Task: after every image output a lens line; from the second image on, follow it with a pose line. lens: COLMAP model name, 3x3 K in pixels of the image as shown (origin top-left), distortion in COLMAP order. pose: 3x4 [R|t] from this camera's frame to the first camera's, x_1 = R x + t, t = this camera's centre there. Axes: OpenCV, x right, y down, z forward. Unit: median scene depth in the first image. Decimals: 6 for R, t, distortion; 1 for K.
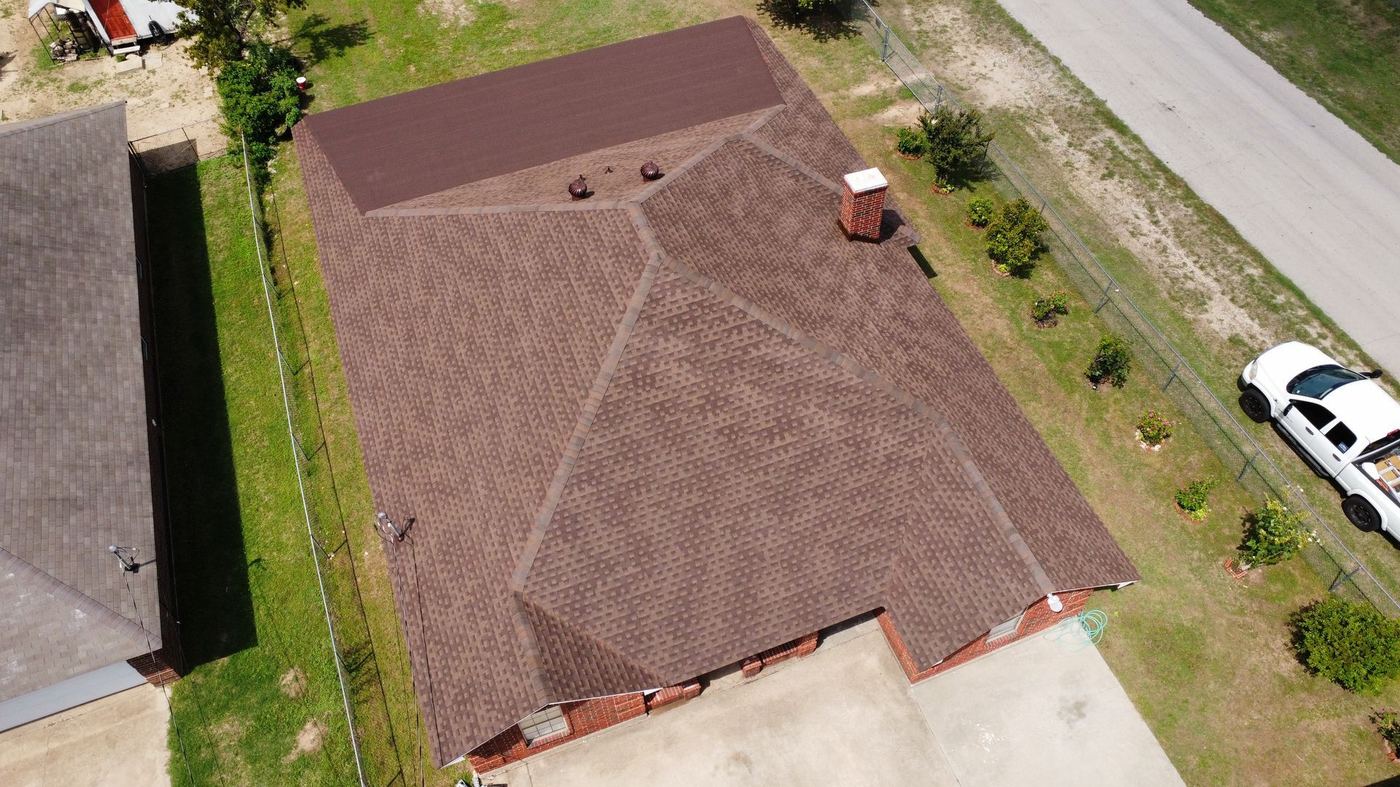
lens RADIAL K [[1045.1, 0, 694.7], [0, 1045.1, 399.5], [0, 0, 1]] dist [-0.143896, 0.209986]
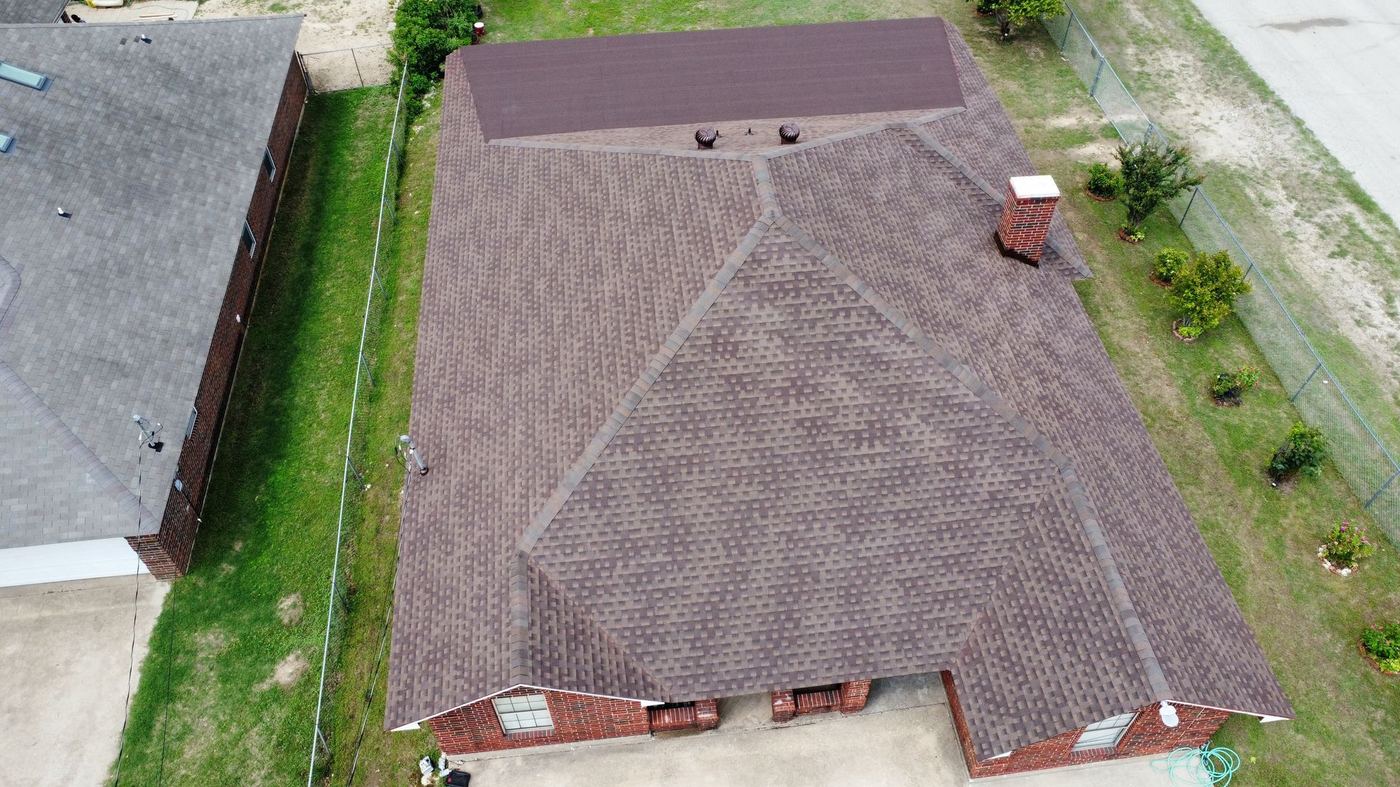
lens RADIAL K [[1045.1, 0, 694.7], [0, 1045.1, 399.5], [0, 0, 1]] dist [-0.143896, 0.209986]
pose [[0.967554, 0.195705, -0.159808, 0.069190], [-0.204725, 0.977922, -0.041915, 0.061357], [0.148077, 0.073271, 0.986258, 0.144568]]
